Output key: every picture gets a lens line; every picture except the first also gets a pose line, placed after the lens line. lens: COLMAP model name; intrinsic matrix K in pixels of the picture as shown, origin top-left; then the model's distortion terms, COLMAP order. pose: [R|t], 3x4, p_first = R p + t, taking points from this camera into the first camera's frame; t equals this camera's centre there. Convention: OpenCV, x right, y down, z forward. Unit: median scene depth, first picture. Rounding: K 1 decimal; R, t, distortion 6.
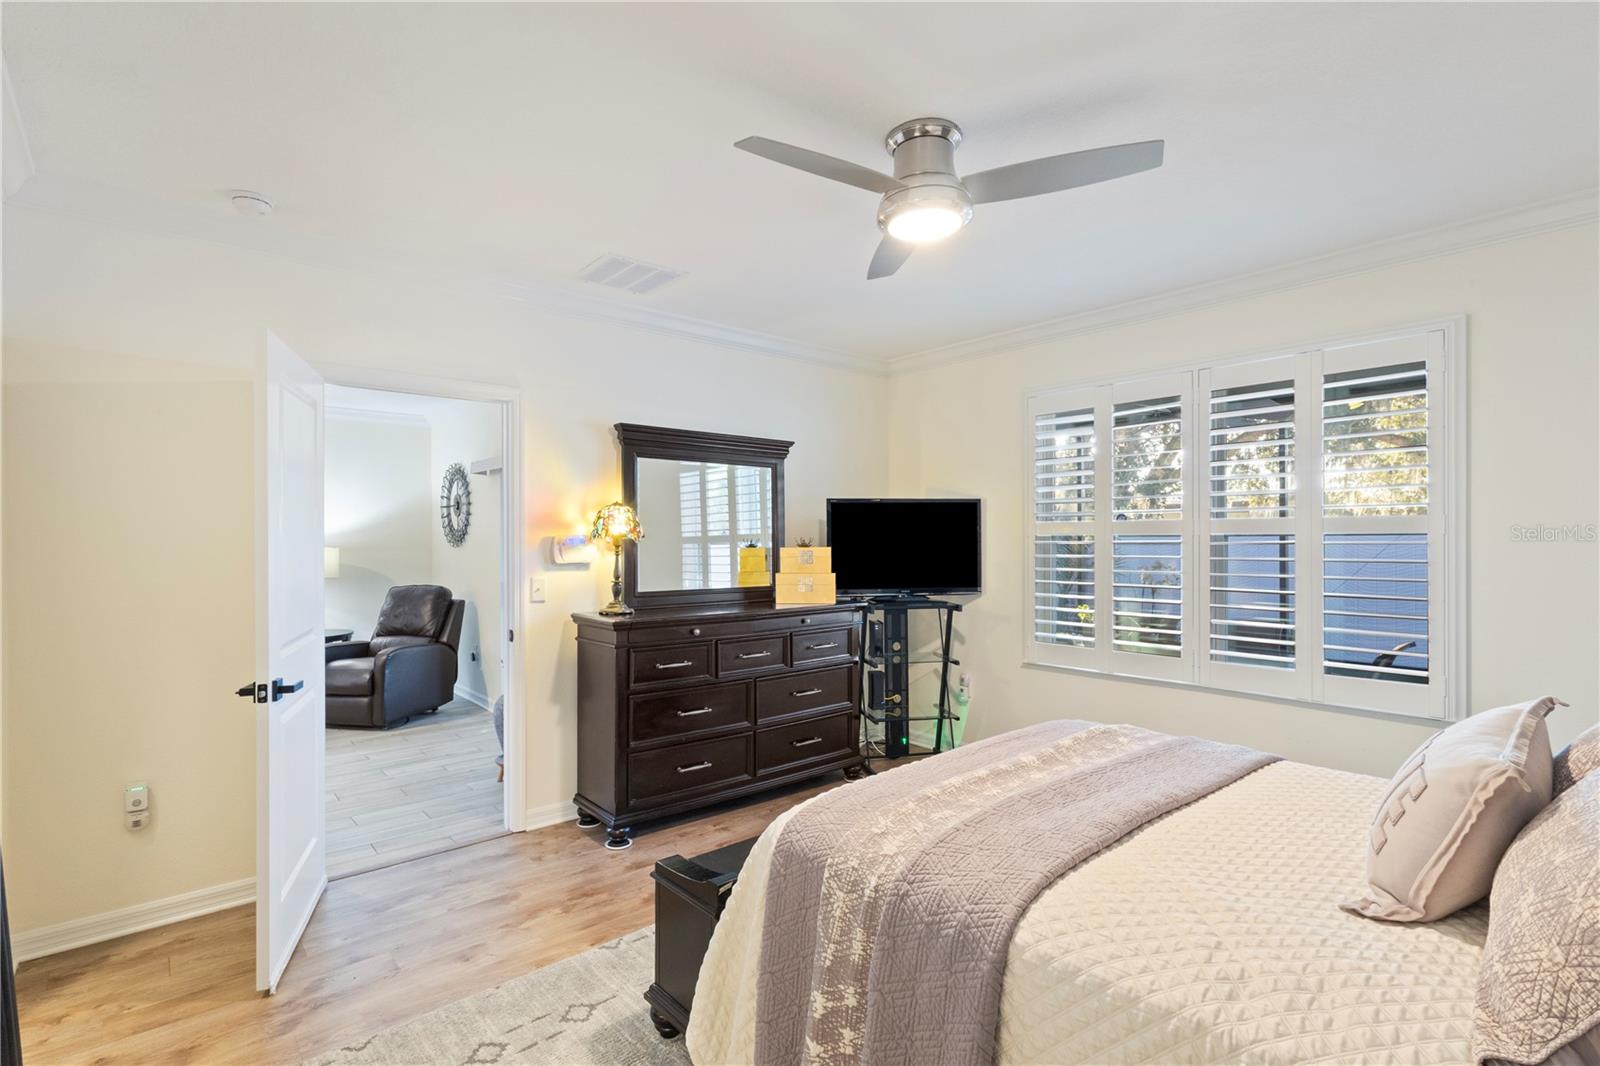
lens RADIAL K [[744.9, 0, 791.8], [0, 744.9, 535.4], [0, 0, 1]] dist [0.000464, 0.000095]
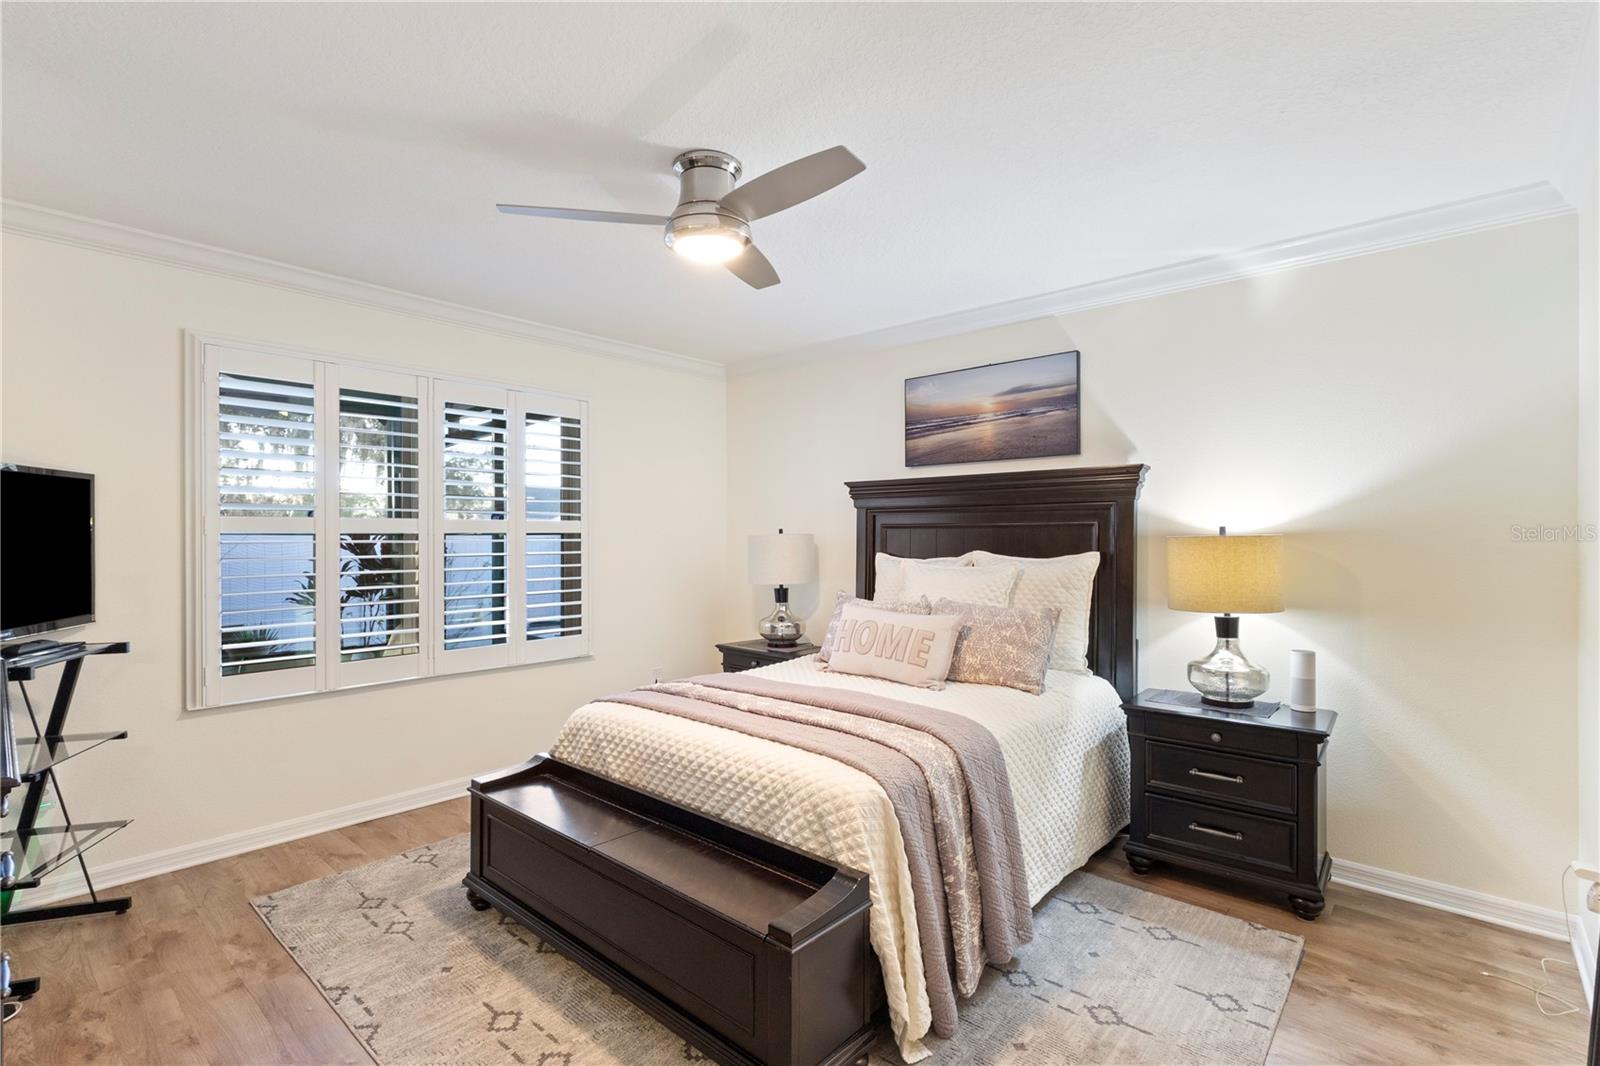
lens RADIAL K [[744.9, 0, 792.2], [0, 744.9, 538.2], [0, 0, 1]] dist [0.000464, 0.000095]
pose [[-0.139533, 0.004286, 0.990208, -0.580418], [-0.004983, 0.999975, -0.005030, 0.008174], [-0.990205, -0.005636, -0.139509, 0.648717]]
